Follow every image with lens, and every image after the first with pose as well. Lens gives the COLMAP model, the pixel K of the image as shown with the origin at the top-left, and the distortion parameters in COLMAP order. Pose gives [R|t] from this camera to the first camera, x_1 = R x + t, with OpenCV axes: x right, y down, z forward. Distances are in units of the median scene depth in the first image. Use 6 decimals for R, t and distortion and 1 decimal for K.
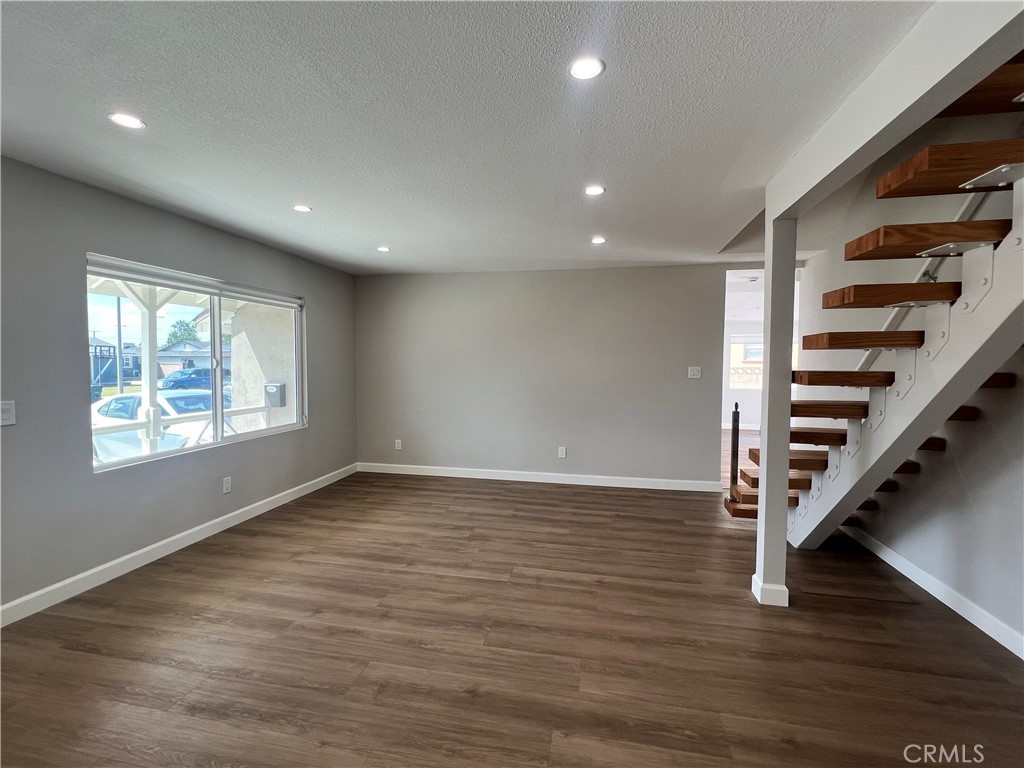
lens RADIAL K [[472.2, 0, 512.0], [0, 472.2, 384.0], [0, 0, 1]] dist [-0.001225, -0.000031]
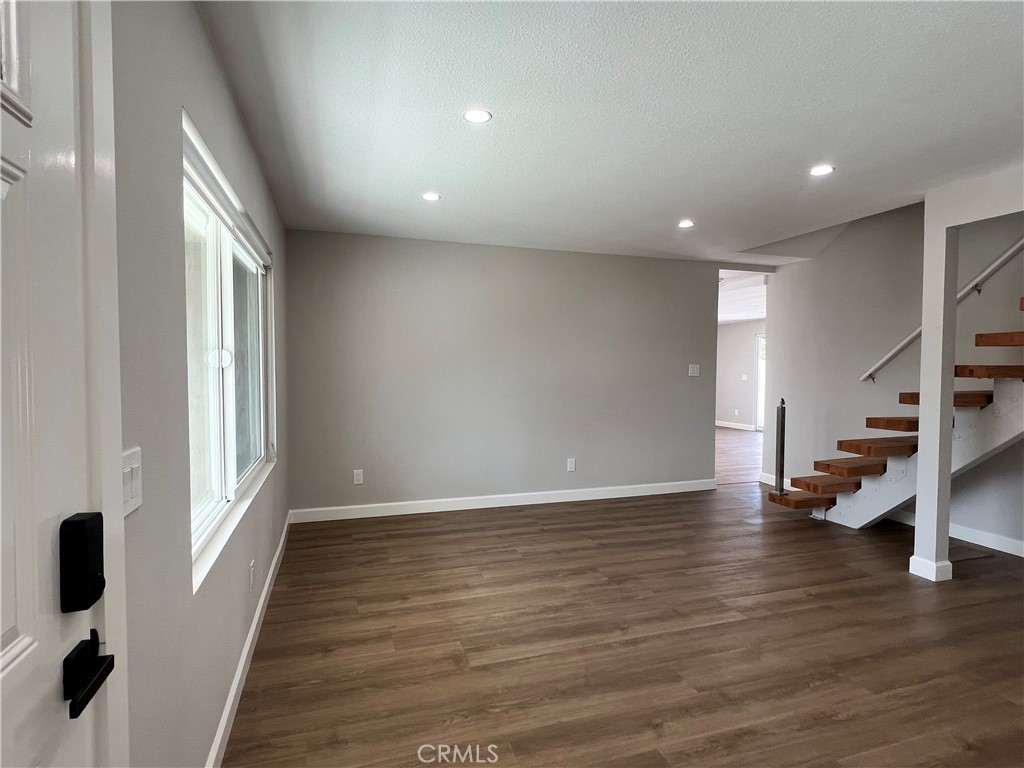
lens RADIAL K [[531.3, 0, 508.8], [0, 531.3, 383.7], [0, 0, 1]] dist [-0.002791, 0.001284]
pose [[0.869985, -0.020168, 0.492665, -0.639063], [0.023772, 0.999717, -0.001055, -0.005869], [-0.492504, 0.012629, 0.870218, 0.293609]]
